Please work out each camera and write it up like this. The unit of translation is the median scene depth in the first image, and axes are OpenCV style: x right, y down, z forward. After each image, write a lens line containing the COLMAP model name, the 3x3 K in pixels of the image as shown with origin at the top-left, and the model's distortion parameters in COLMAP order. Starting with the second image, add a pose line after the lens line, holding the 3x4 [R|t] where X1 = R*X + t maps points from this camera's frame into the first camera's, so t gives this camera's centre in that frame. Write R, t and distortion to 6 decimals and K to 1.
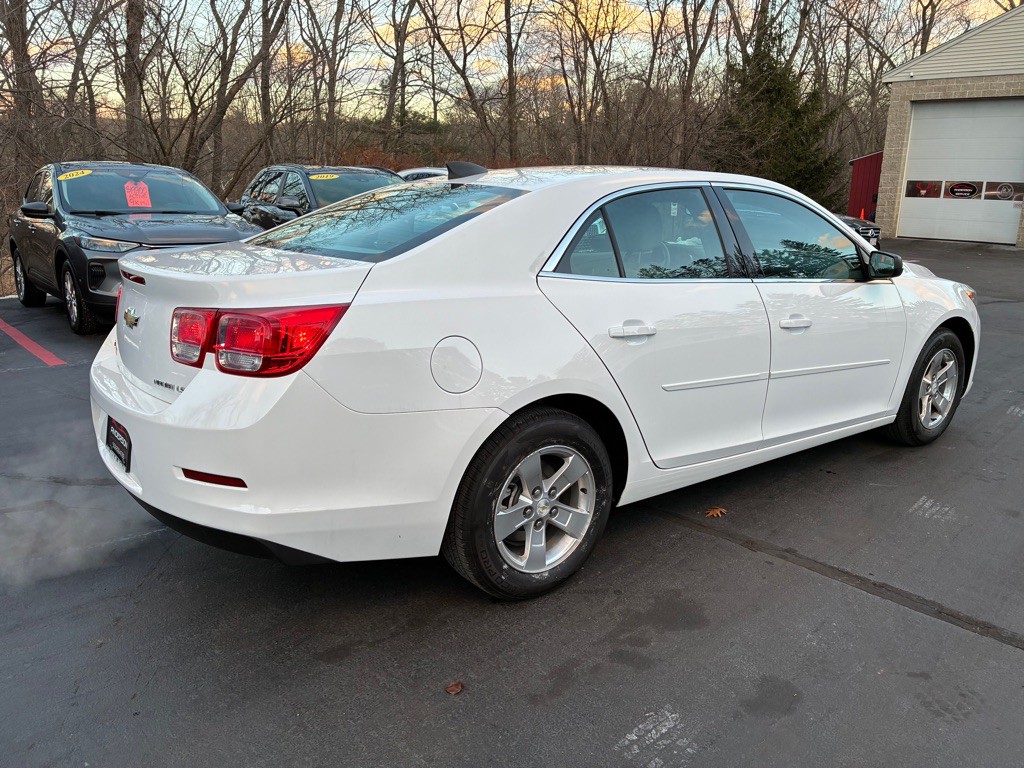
lens RADIAL K [[782.8, 0, 519.4], [0, 782.8, 390.6], [0, 0, 1]] dist [0.049177, -0.064454]
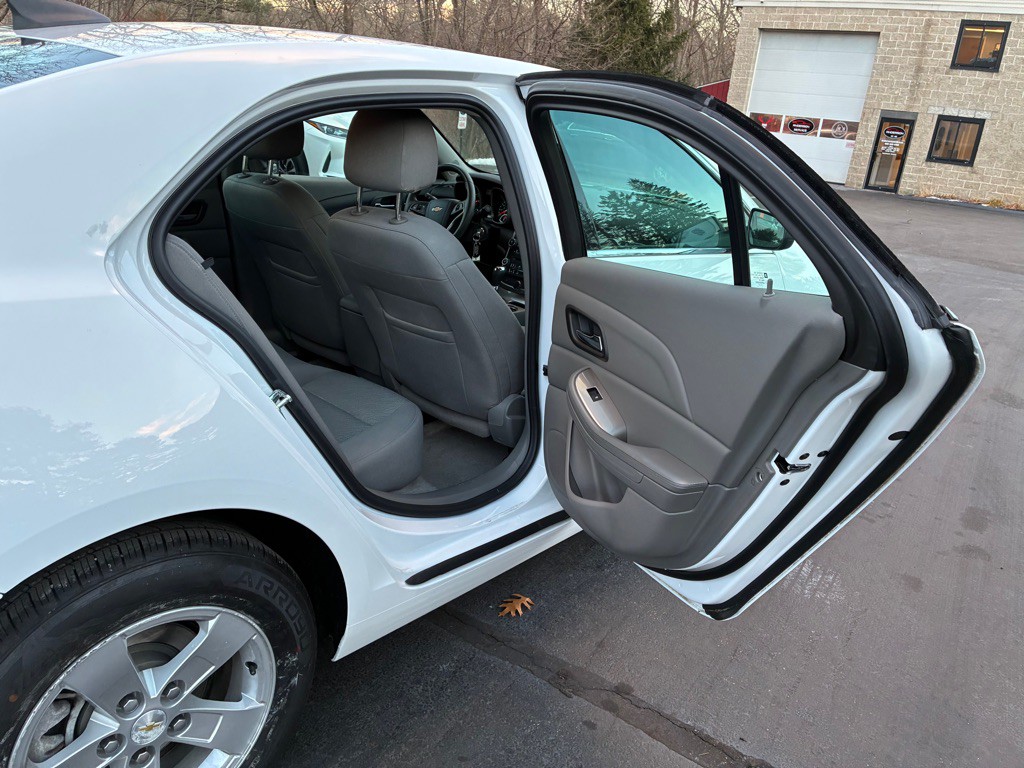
lens RADIAL K [[756.7, 0, 536.9], [0, 756.7, 389.9], [0, 0, 1]] dist [0.015166, -0.014536]
pose [[0.978334, -0.000123, 0.207033, 0.107313], [-0.024021, 0.993179, 0.114099, -0.077029], [-0.205635, -0.116600, 0.971658, 0.321482]]
